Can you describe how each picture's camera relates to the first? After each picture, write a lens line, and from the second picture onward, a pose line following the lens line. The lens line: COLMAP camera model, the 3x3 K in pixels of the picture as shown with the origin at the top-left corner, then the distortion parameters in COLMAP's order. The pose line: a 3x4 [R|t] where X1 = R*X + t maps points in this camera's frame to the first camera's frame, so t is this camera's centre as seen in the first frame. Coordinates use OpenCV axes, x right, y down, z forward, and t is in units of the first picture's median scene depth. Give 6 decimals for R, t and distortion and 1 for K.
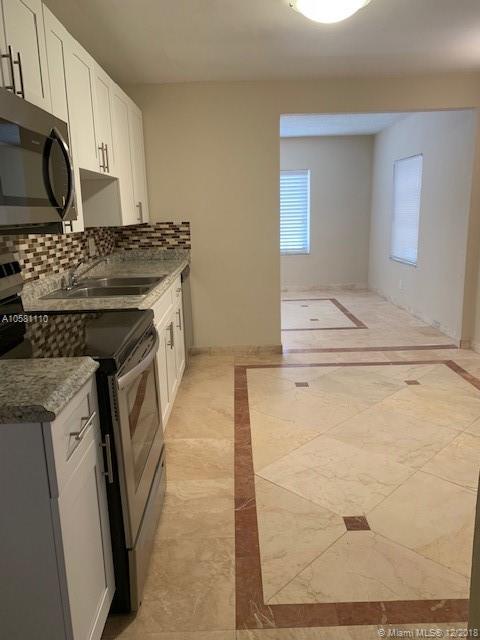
lens RADIAL K [[494.5, 0, 239.3], [0, 494.5, 318.8], [0, 0, 1]] dist [0.036351, -0.003192]
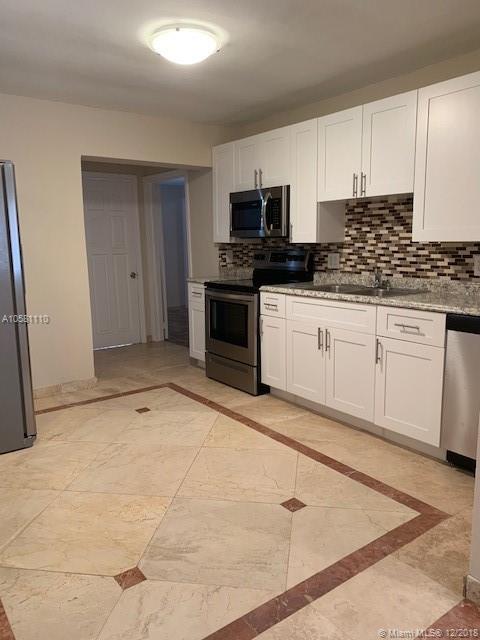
lens RADIAL K [[494.5, 0, 240.2], [0, 494.5, 320.3], [0, 0, 1]] dist [0.036351, -0.003192]
pose [[-0.817379, 0.129351, -0.561392, 0.658029], [-0.092443, 0.932391, 0.349429, -0.390567], [0.568636, 0.337513, -0.750159, 1.760925]]
